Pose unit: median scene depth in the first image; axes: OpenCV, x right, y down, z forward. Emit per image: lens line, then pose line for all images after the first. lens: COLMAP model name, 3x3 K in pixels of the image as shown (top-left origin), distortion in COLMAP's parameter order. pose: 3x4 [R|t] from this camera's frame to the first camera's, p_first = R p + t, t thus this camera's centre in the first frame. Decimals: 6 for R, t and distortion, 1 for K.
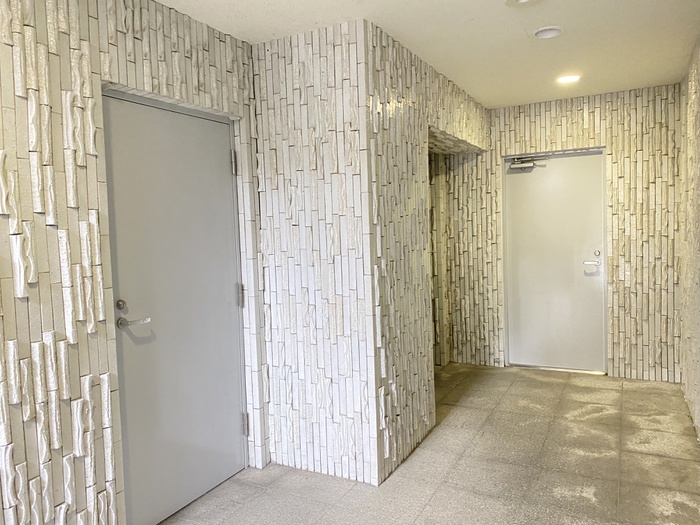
lens RADIAL K [[538.1, 0, 347.0], [0, 538.1, 261.8], [0, 0, 1]] dist [-0.011317, 0.018025]
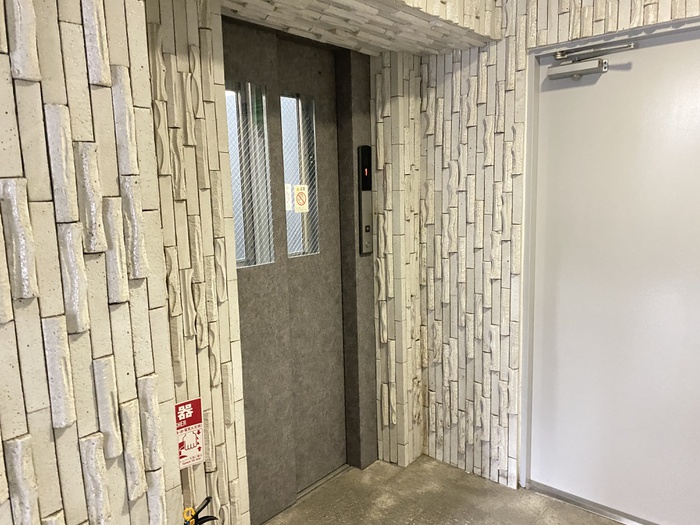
lens RADIAL K [[538.1, 0, 353.4], [0, 538.1, 265.8], [0, 0, 1]] dist [-0.011317, 0.018025]
pose [[0.975986, 0.032919, -0.215331, 0.241440], [-0.009017, 0.993773, 0.111056, -0.063344], [0.217646, -0.106447, 0.970206, 0.499079]]
